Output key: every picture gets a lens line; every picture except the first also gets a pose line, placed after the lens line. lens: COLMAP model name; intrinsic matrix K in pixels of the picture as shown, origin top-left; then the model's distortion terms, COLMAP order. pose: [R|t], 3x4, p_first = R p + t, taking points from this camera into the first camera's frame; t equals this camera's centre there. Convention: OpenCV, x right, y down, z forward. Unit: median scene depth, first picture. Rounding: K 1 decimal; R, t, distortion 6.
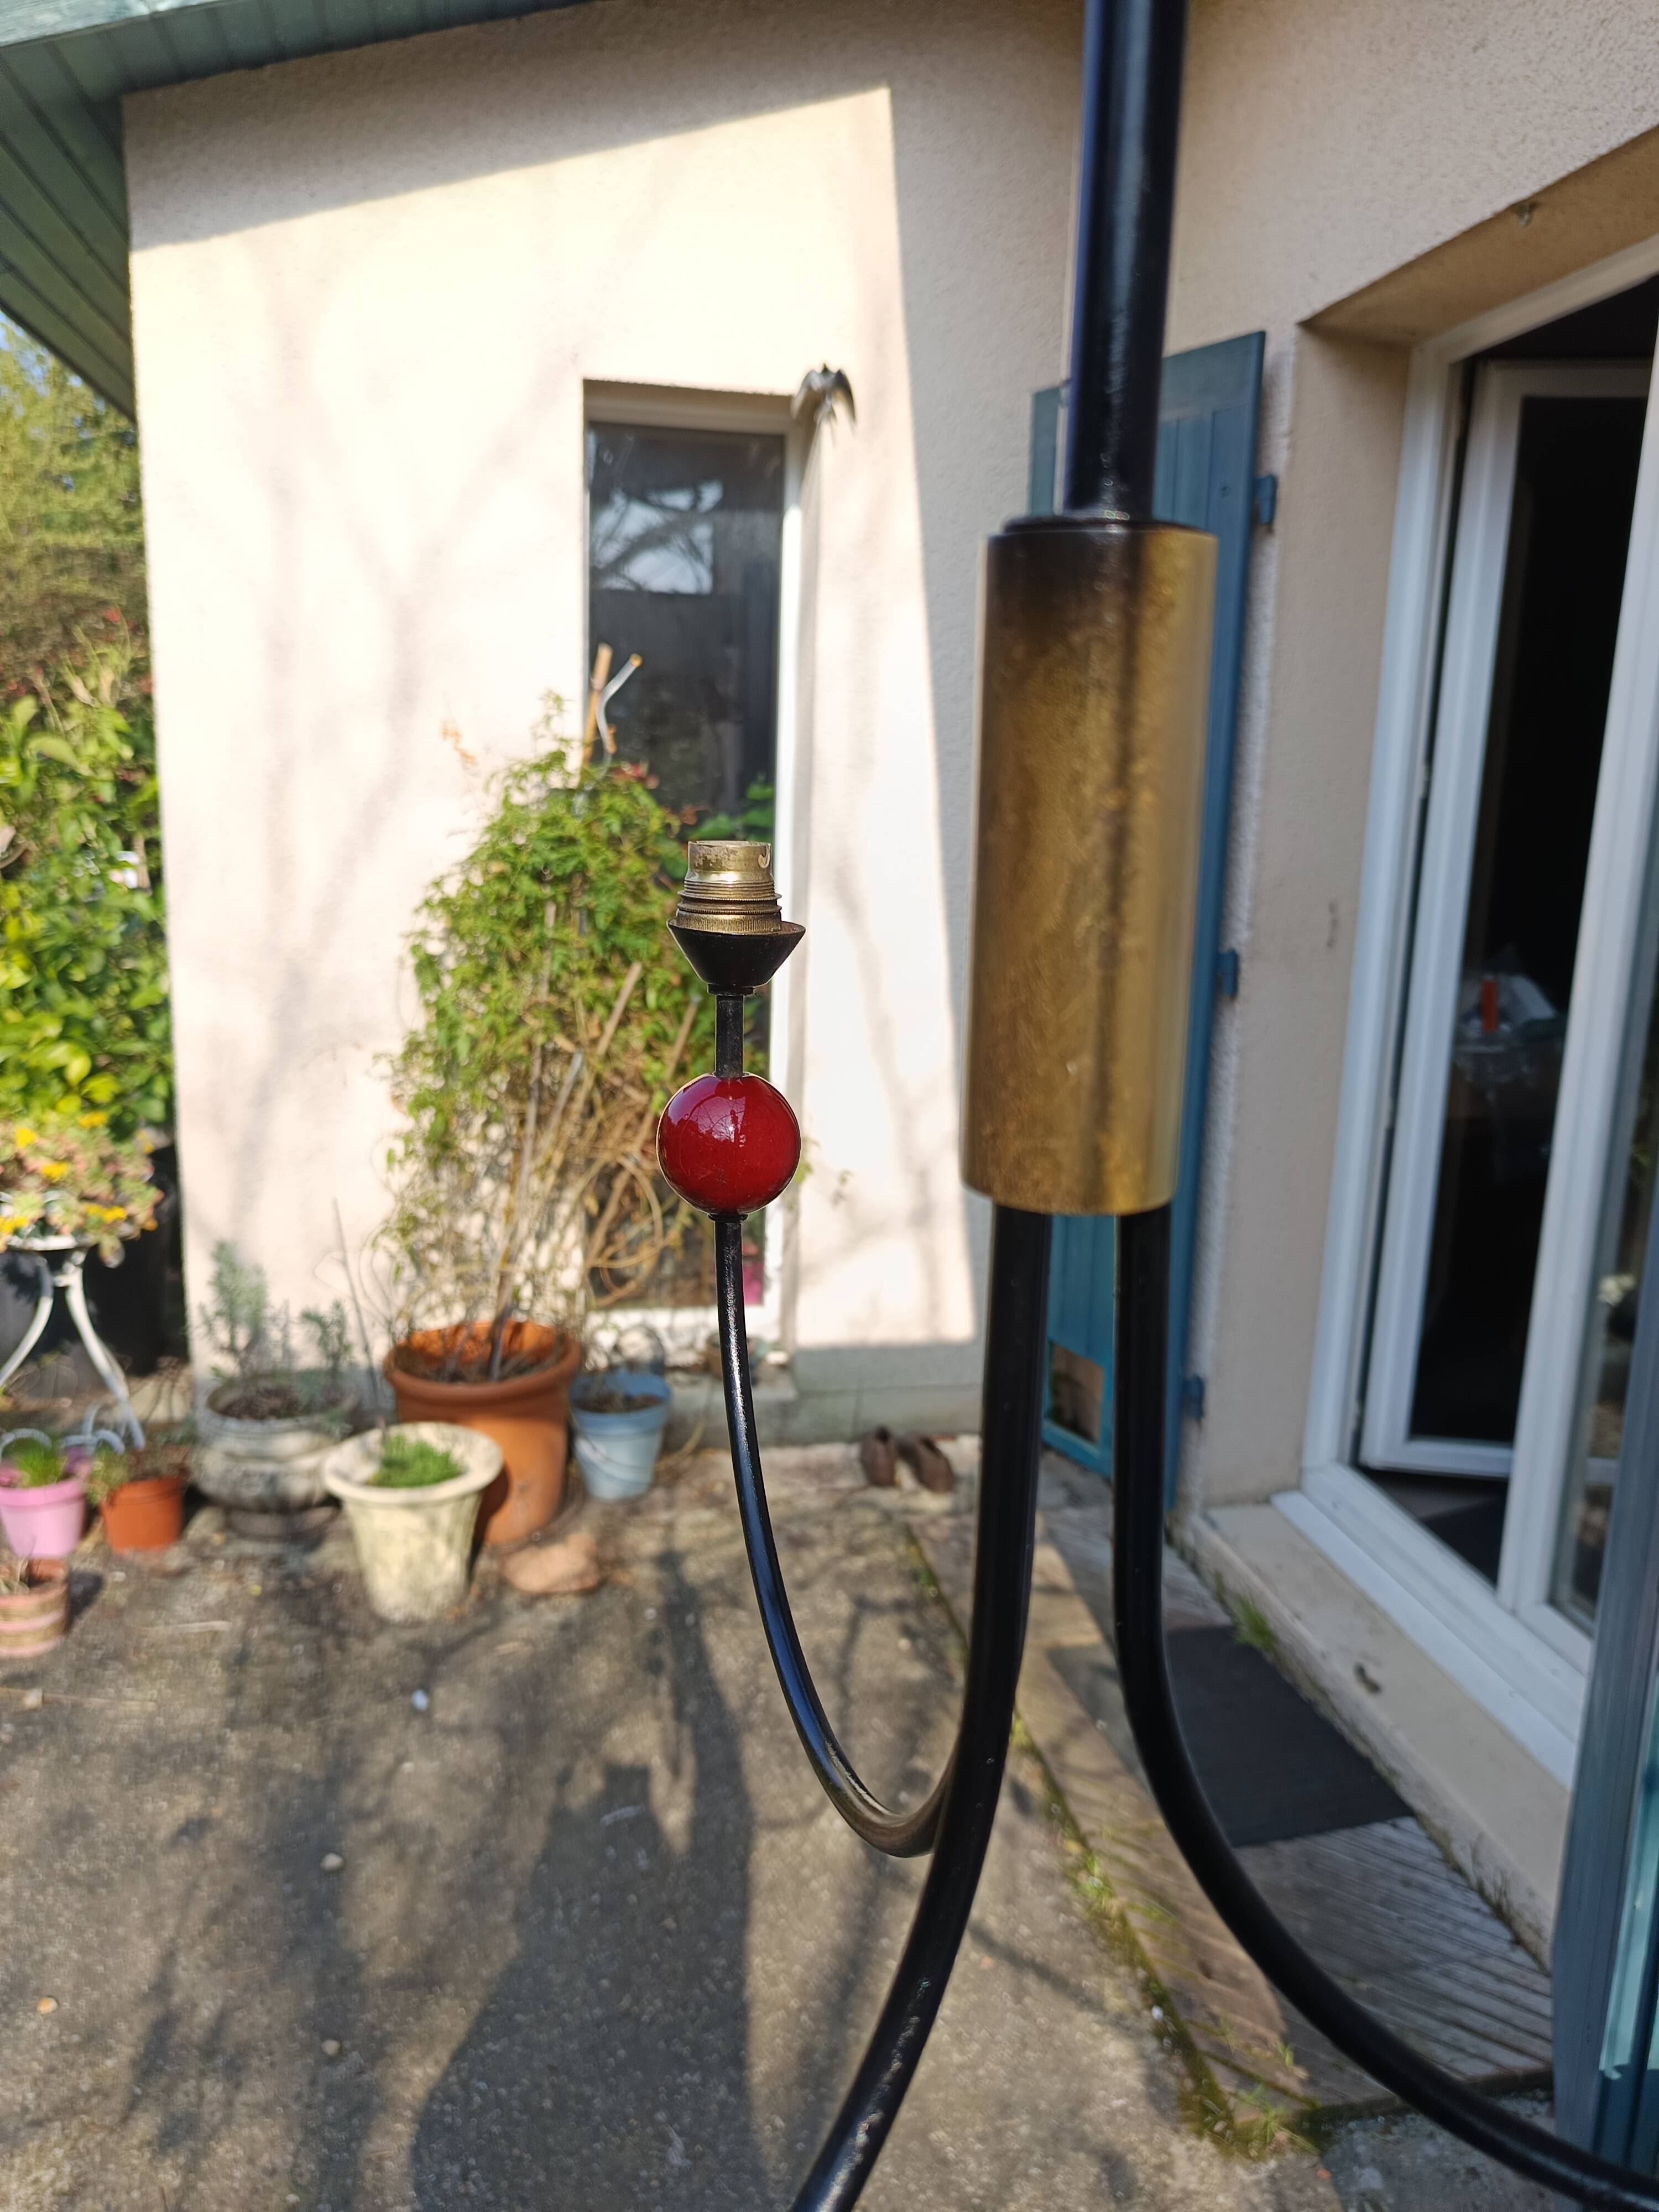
lens RADIAL K [[1521.9, 0, 847.3], [0, 1521.9, 1118.2], [0, 0, 1]] dist [-0.010029, 0.010033]
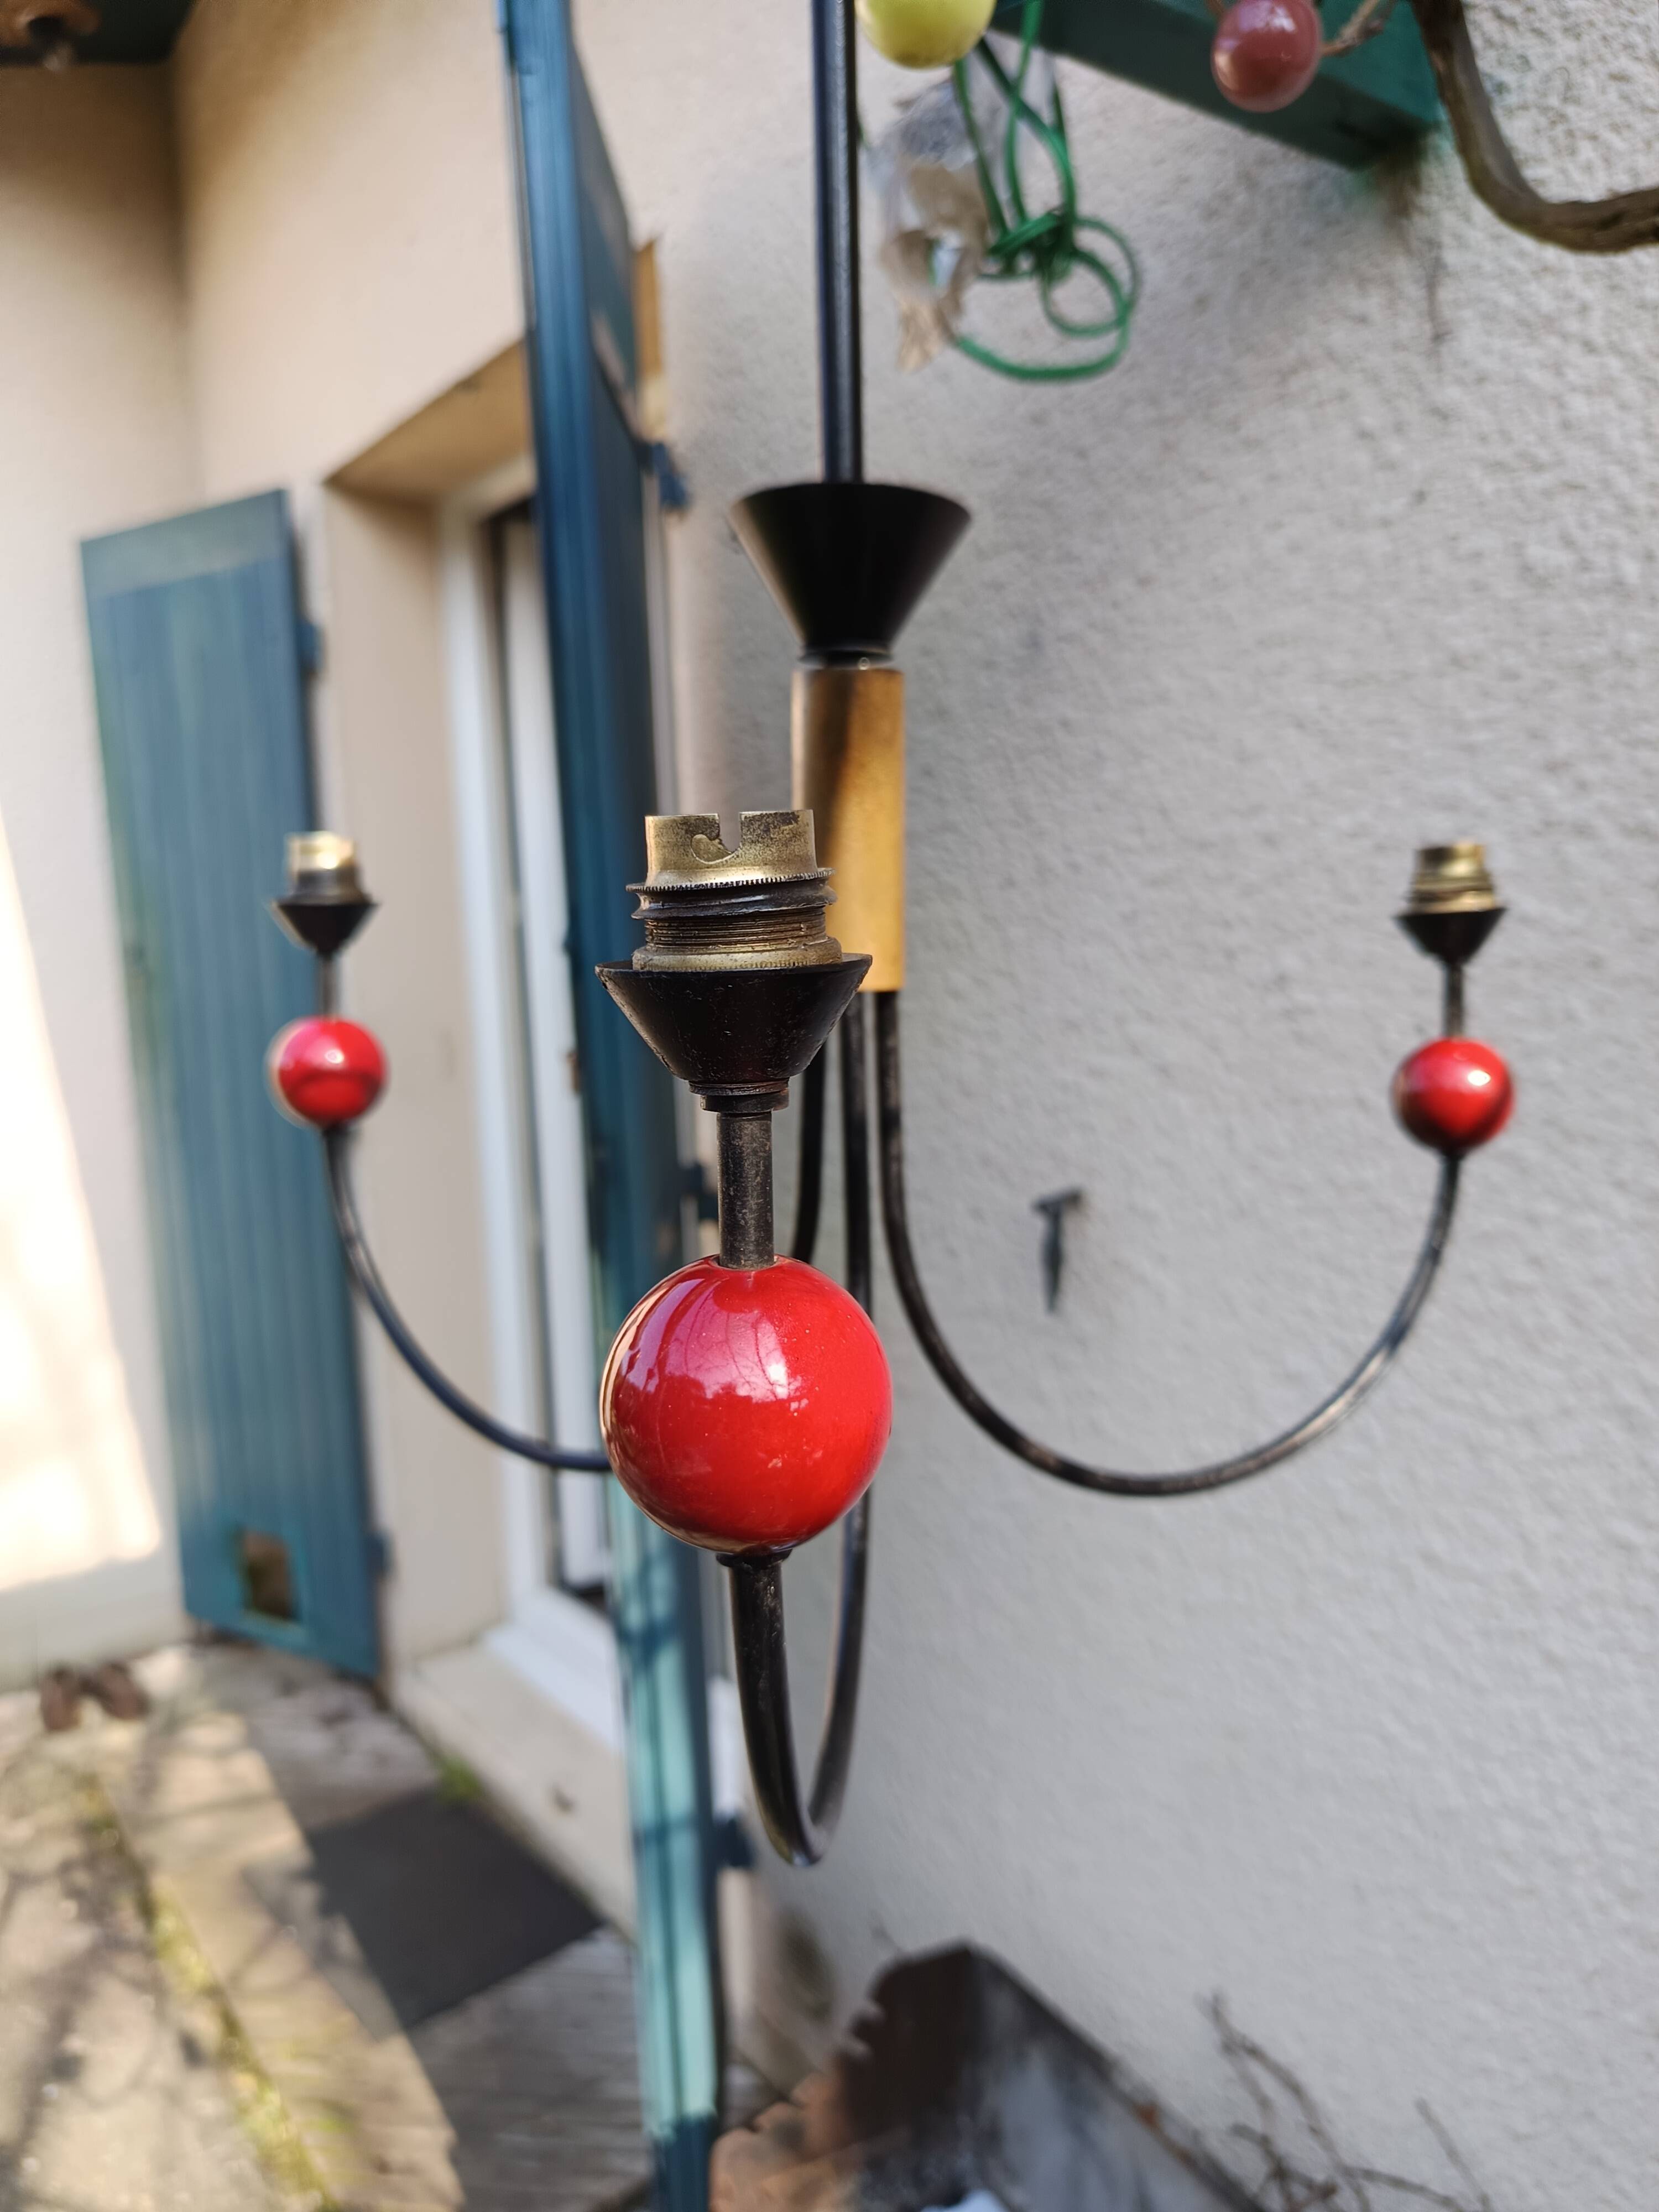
lens RADIAL K [[1521.9, 0, 842.3], [0, 1521.9, 1131.4], [0, 0, 1]] dist [-0.010029, 0.010033]
pose [[0.901170, -0.122013, 0.415938, 0.118054], [0.156741, 0.986361, -0.050250, 0.014268], [-0.404134, 0.110478, 0.908004, -0.021866]]
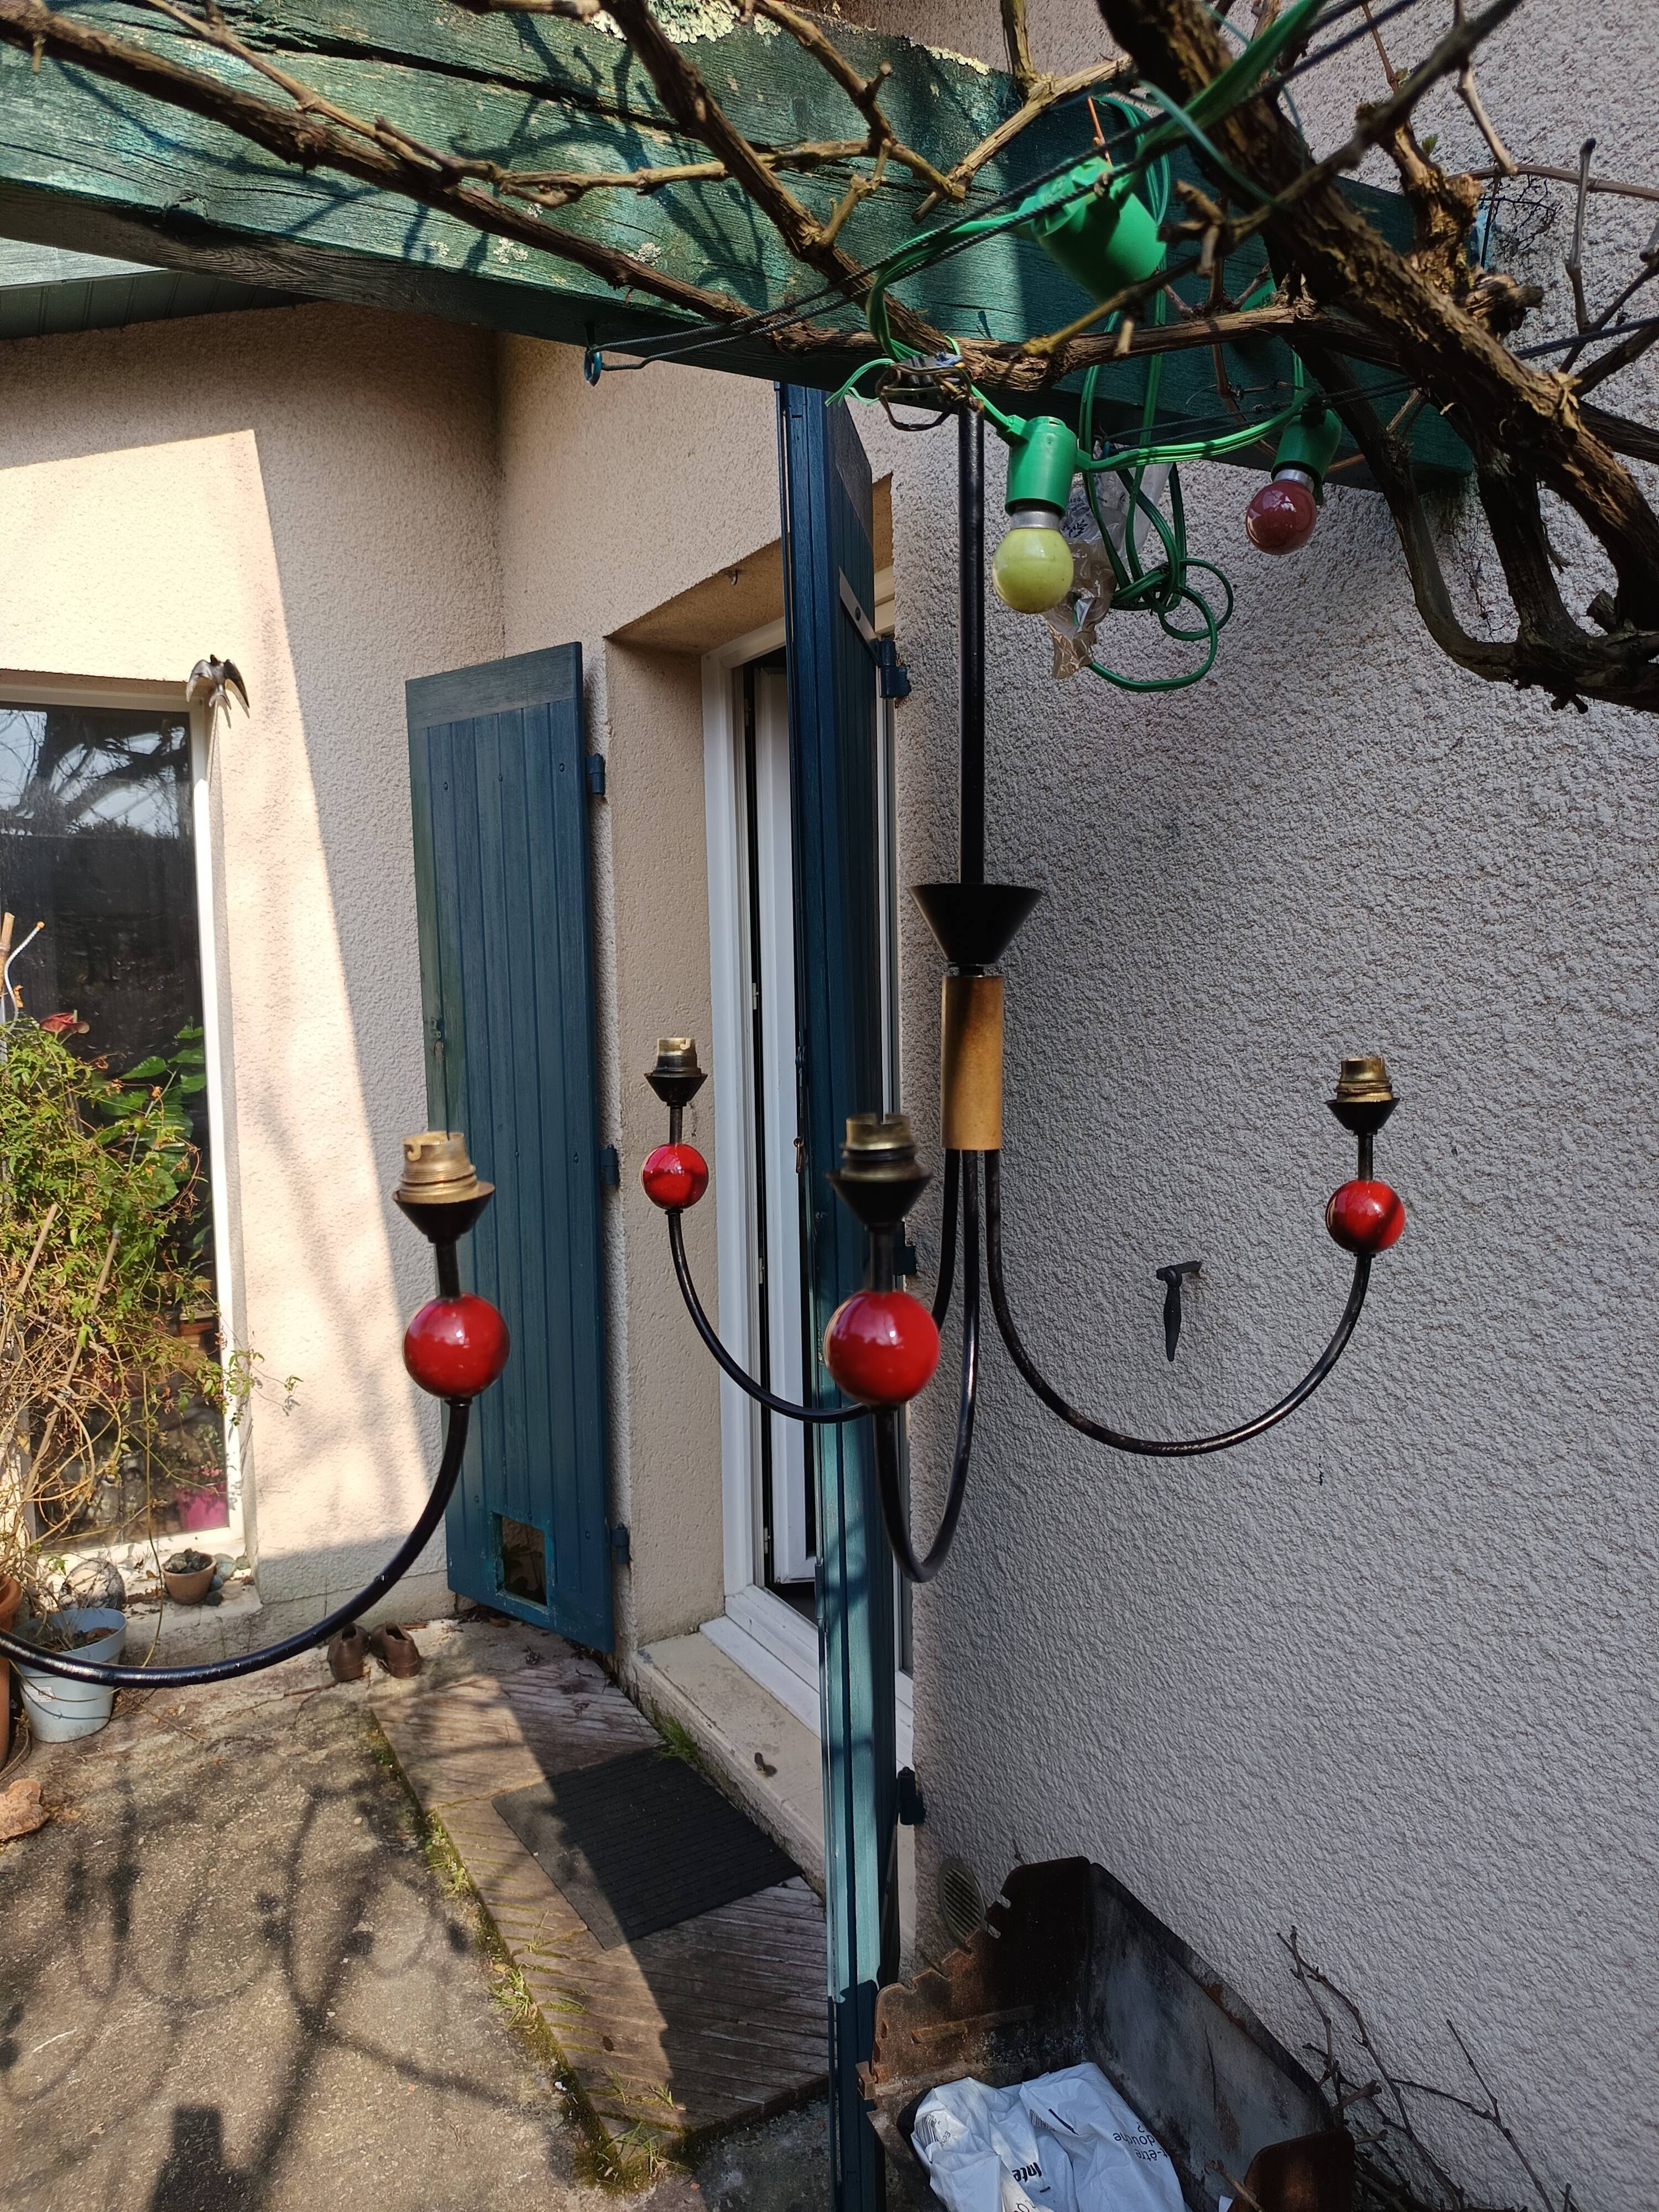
lens RADIAL K [[1521.9, 0, 817.8], [0, 1521.9, 1117.6], [0, 0, 1]] dist [-0.010029, 0.010033]
pose [[0.959071, -0.076106, 0.272747, 0.084046], [0.110190, 0.987592, -0.111894, 0.014172], [-0.260847, 0.137368, 0.955557, -0.143687]]
